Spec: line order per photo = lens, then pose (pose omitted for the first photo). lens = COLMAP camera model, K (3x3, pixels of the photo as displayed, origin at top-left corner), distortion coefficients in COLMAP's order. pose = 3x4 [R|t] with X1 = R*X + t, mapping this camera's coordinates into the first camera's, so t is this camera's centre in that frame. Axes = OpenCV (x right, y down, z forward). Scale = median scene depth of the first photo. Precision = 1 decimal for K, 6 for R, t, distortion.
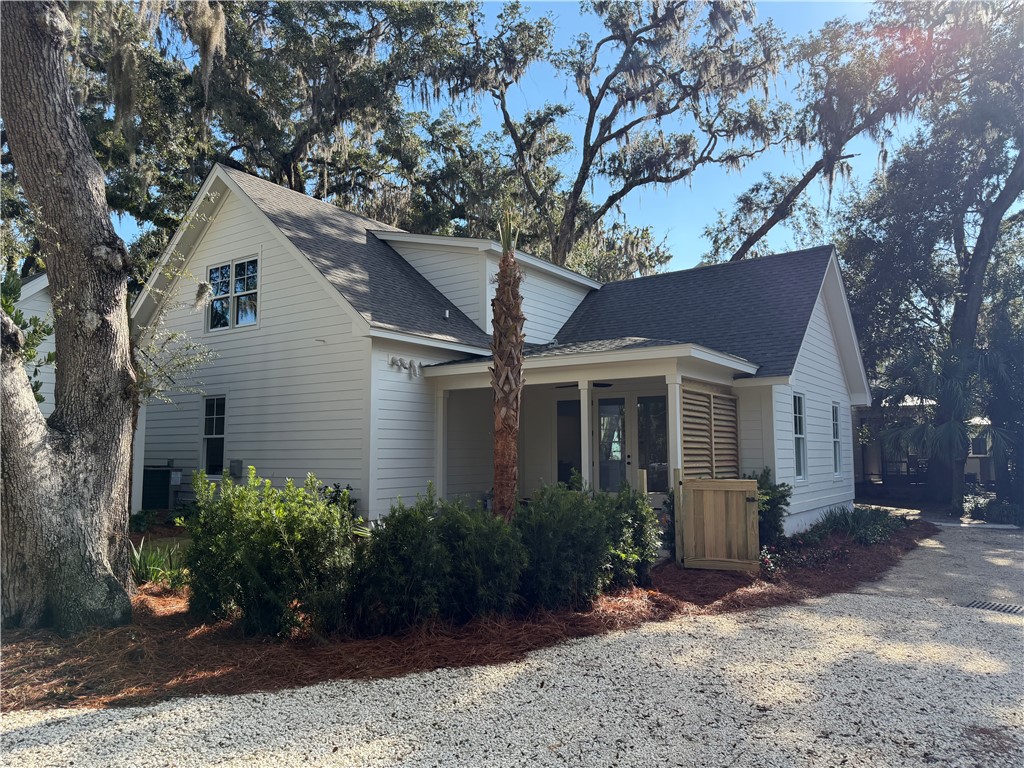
lens RADIAL K [[719.2, 0, 514.7], [0, 719.2, 388.3], [0, 0, 1]] dist [0.007163, 0.001590]
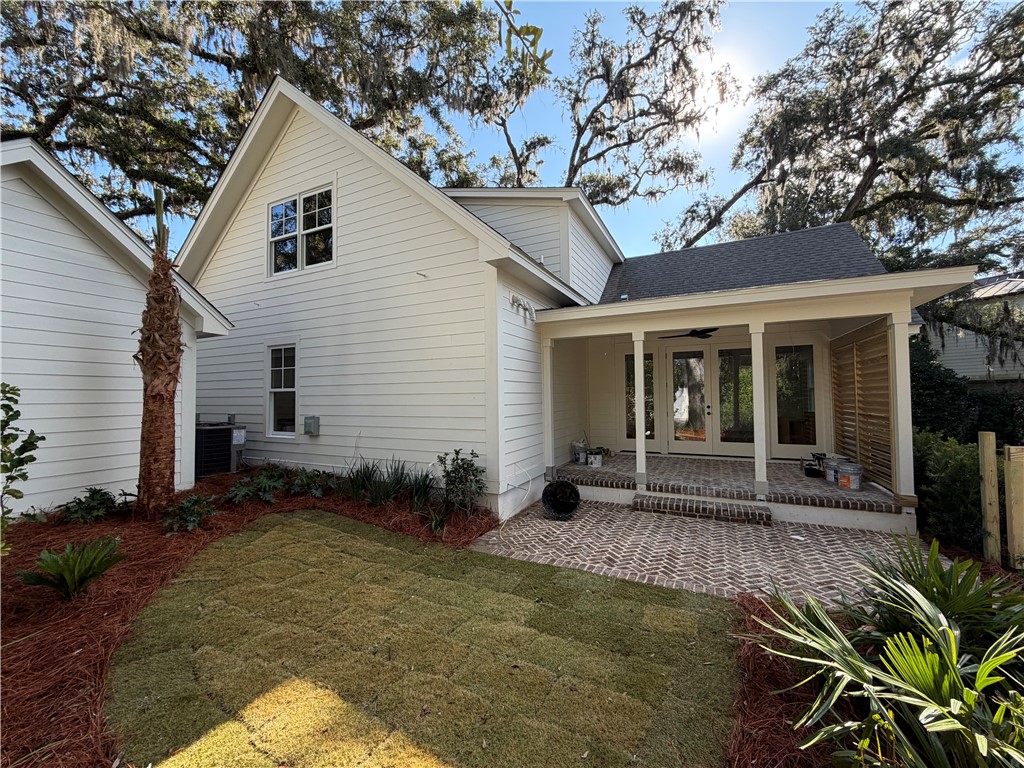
lens RADIAL K [[407.7, 0, 509.2], [0, 407.7, 383.2], [0, 0, 1]] dist [-0.001965, 0.000344]
pose [[0.988205, -0.003031, 0.153106, -0.205484], [-0.005901, 0.998308, 0.057851, 0.025771], [-0.153023, -0.058072, 0.986515, 0.431753]]
